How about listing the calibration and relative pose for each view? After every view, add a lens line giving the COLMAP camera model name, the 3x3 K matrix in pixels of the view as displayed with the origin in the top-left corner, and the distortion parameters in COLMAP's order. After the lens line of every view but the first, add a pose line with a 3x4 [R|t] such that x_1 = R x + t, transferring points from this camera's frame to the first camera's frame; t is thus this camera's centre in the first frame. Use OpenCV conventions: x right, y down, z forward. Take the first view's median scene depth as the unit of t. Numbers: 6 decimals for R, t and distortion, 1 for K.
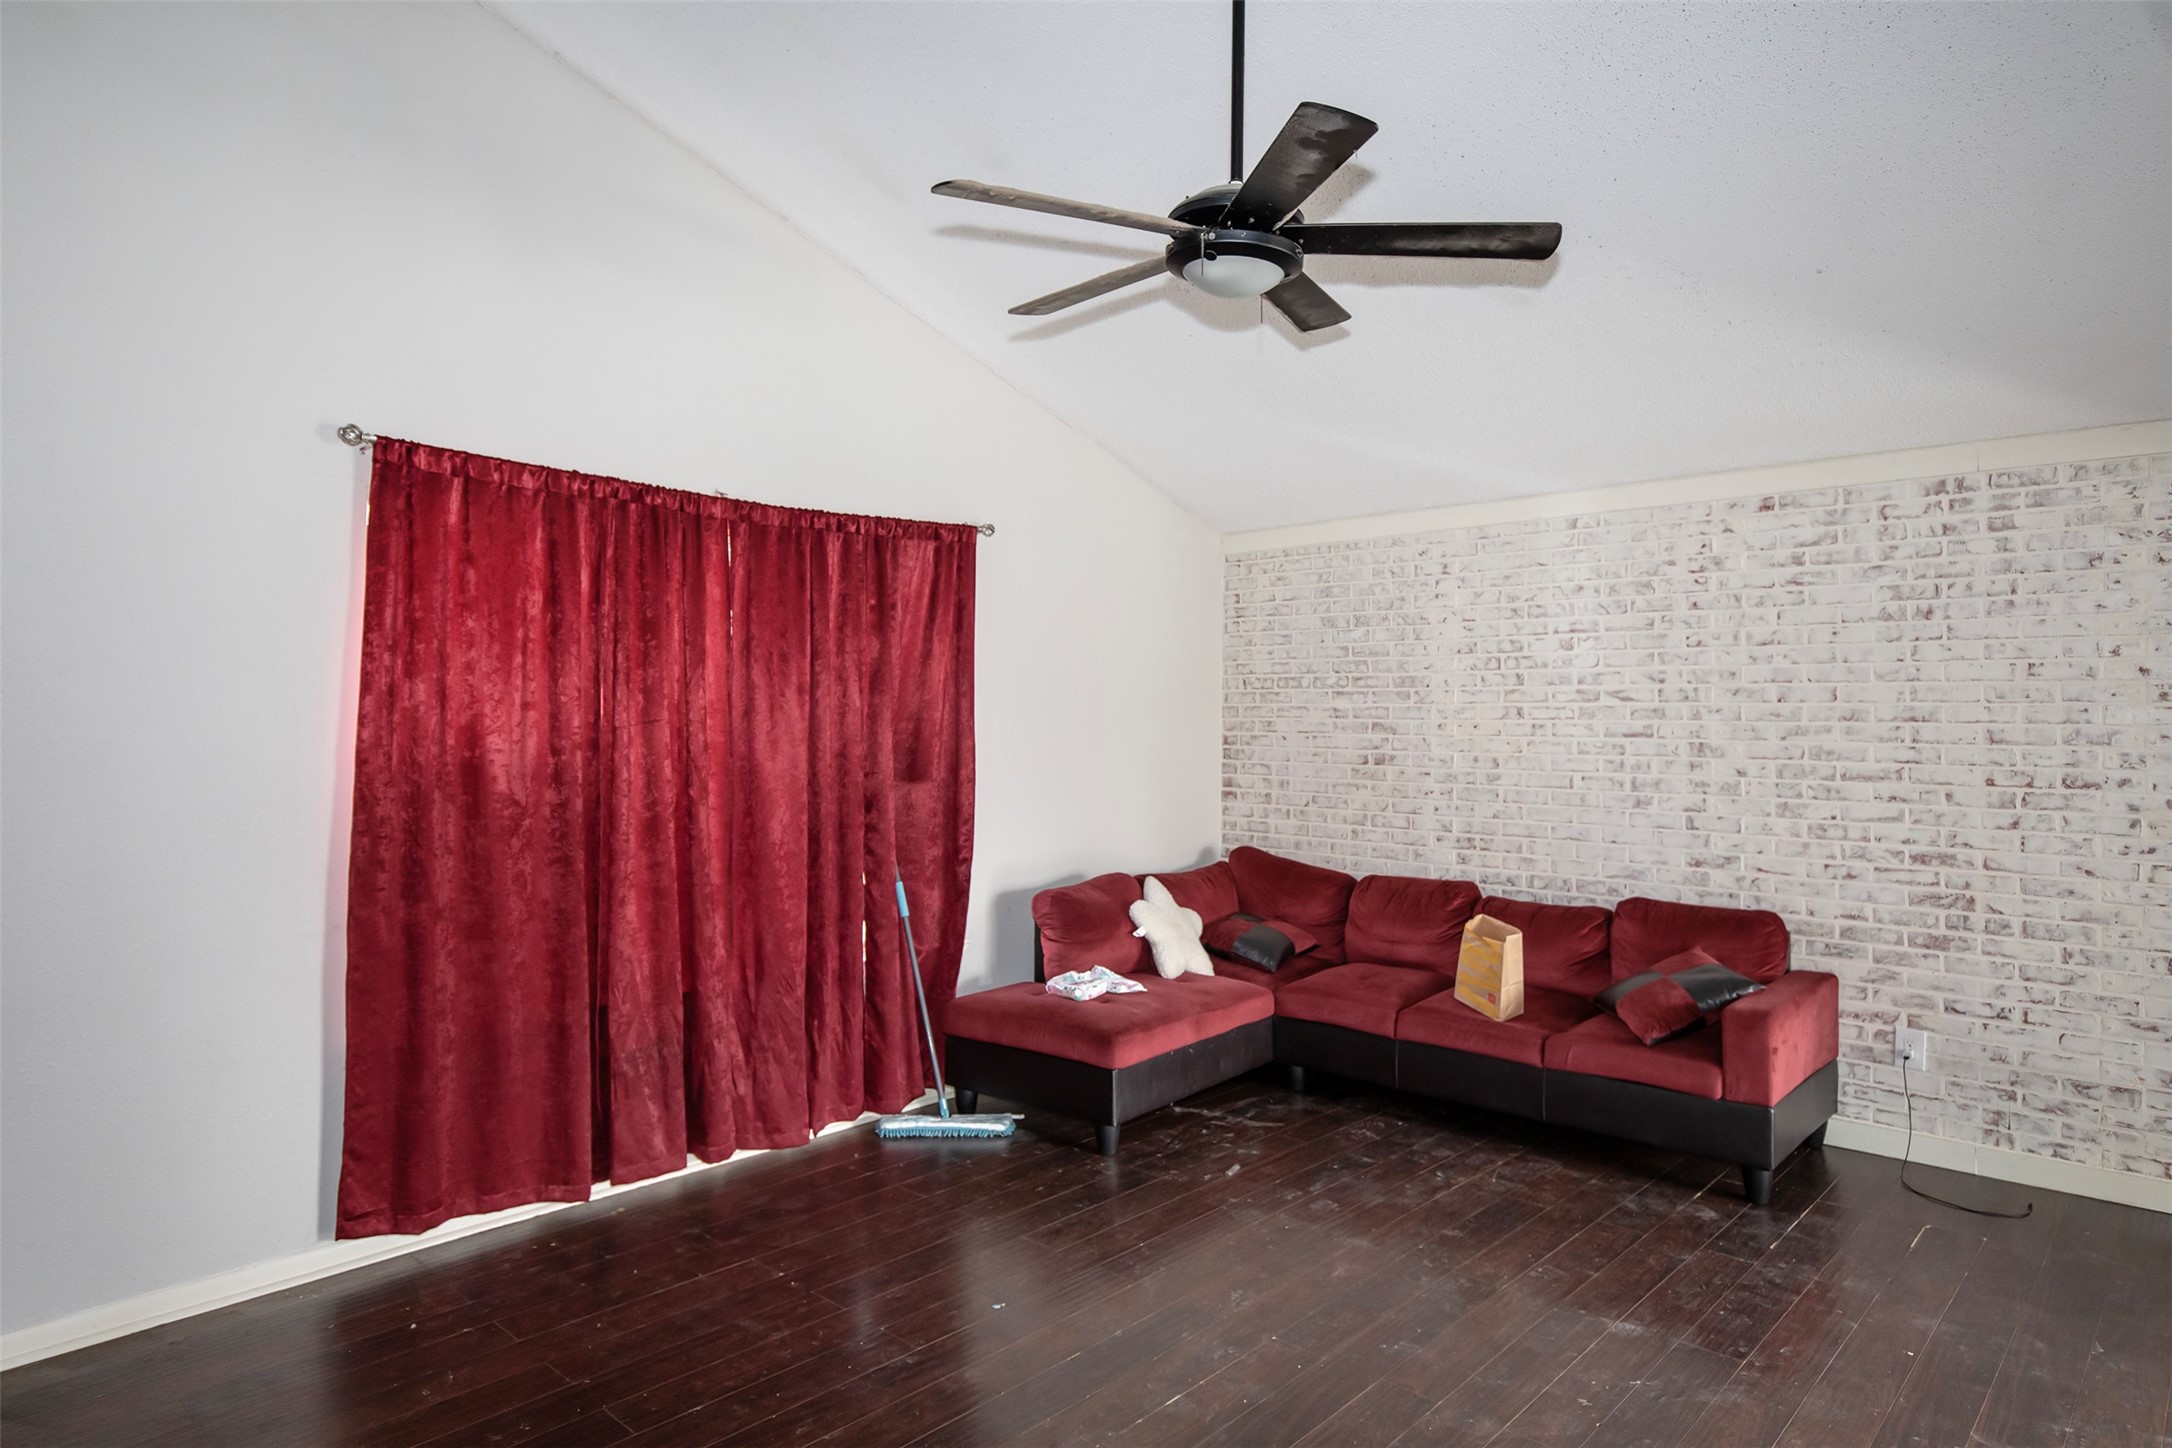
lens RADIAL K [[1265.9, 0, 1095.7], [0, 1265.9, 721.4], [0, 0, 1]] dist [-0.005159, -0.001358]
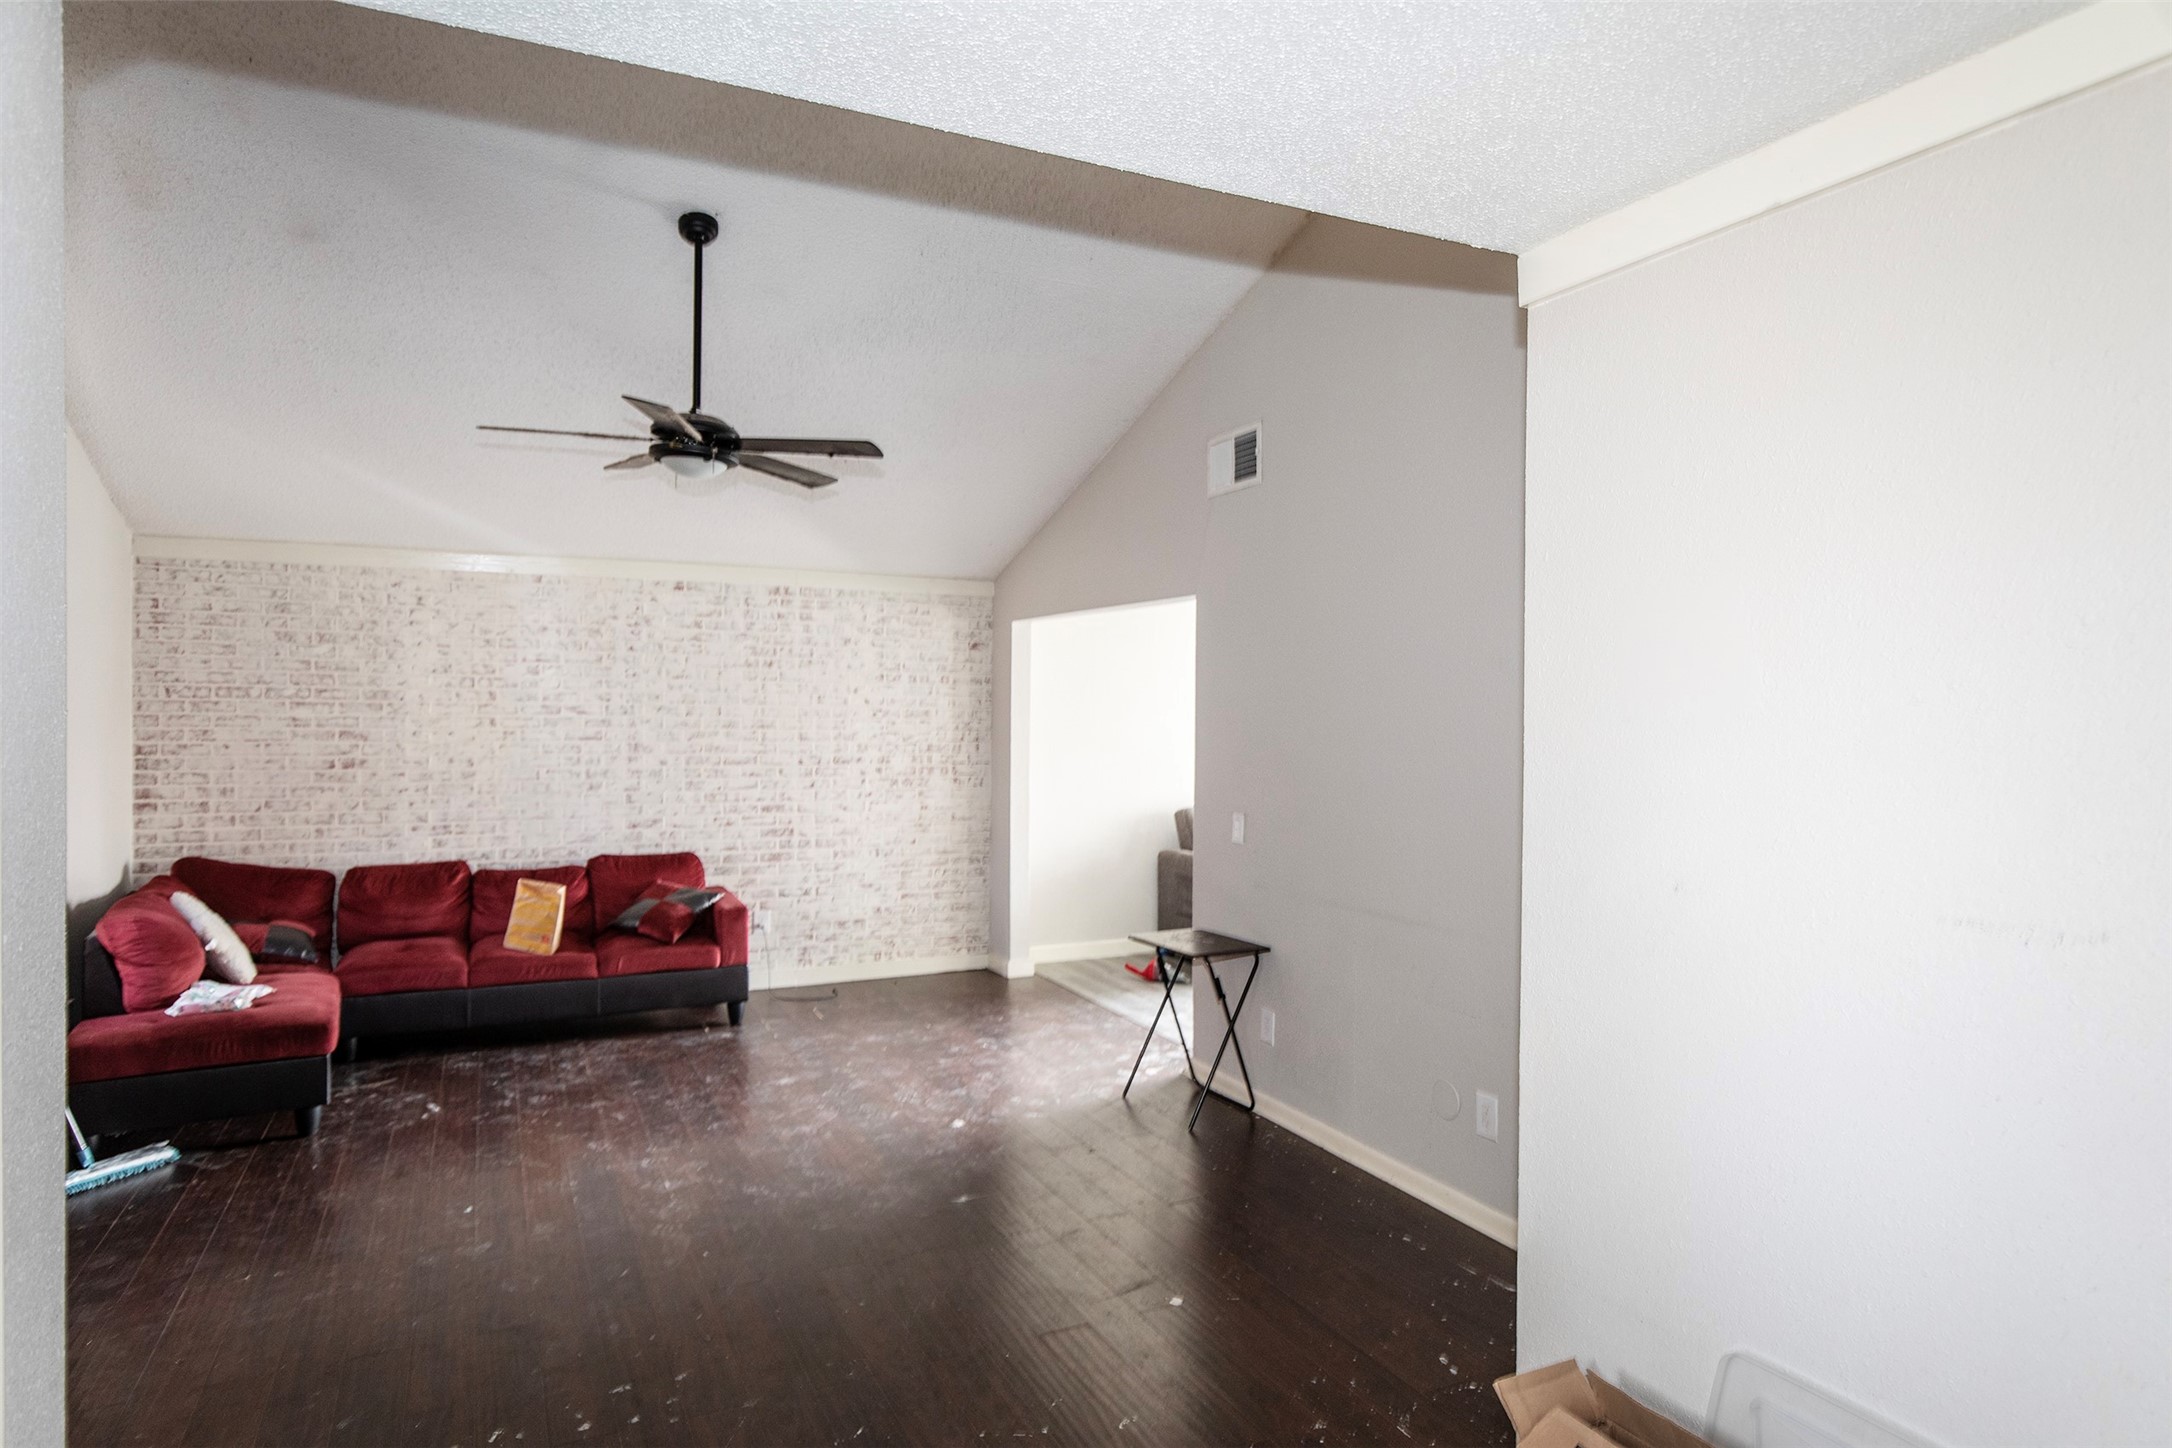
lens RADIAL K [[1265.9, 0, 1095.7], [0, 1265.9, 721.4], [0, 0, 1]] dist [-0.005159, -0.001358]
pose [[0.366635, -0.012212, 0.930285, -0.678324], [-0.005121, 0.999872, 0.015143, -0.032702], [-0.930351, -0.010316, 0.366526, -0.027708]]
